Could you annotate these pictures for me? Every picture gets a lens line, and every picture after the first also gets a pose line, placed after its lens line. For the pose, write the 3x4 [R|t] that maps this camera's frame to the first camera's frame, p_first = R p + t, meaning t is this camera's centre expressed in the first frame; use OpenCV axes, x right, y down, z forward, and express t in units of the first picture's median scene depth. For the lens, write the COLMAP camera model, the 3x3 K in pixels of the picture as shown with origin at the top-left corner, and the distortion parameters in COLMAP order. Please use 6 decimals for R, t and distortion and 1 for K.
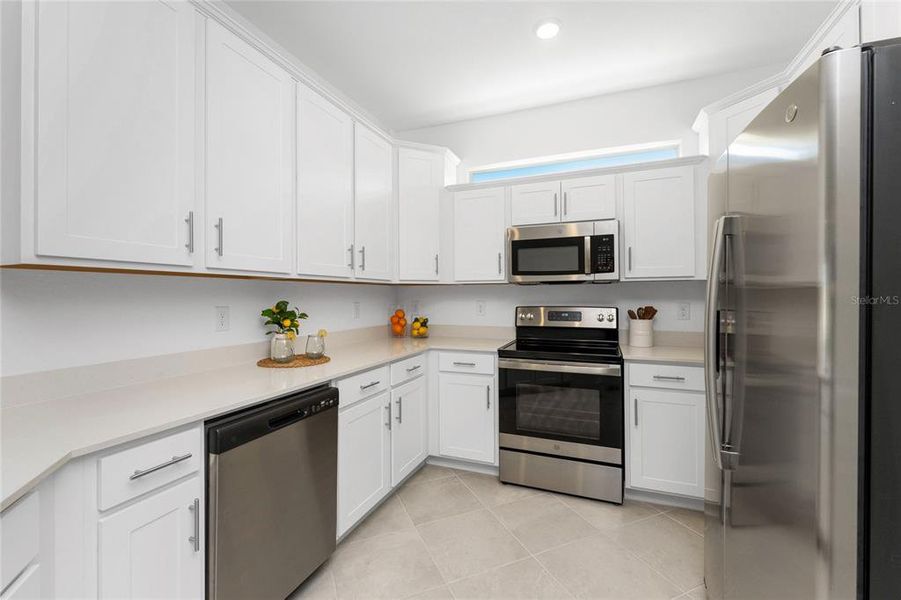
lens RADIAL K [[381.3, 0, 443.9], [0, 381.3, 298.7], [0, 0, 1]] dist [0.001941, 0.000153]
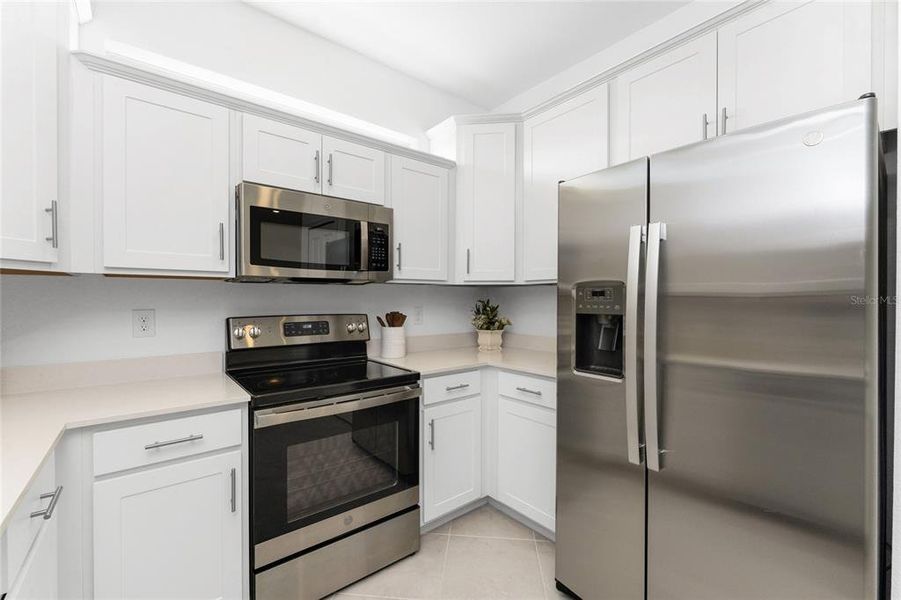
lens RADIAL K [[381.3, 0, 451.6], [0, 381.3, 303.0], [0, 0, 1]] dist [0.001593, 0.000191]
pose [[0.485750, -0.005753, 0.874079, -0.195625], [0.005932, 0.999977, 0.003285, -0.002751], [-0.874078, 0.003589, 0.485773, 0.467051]]
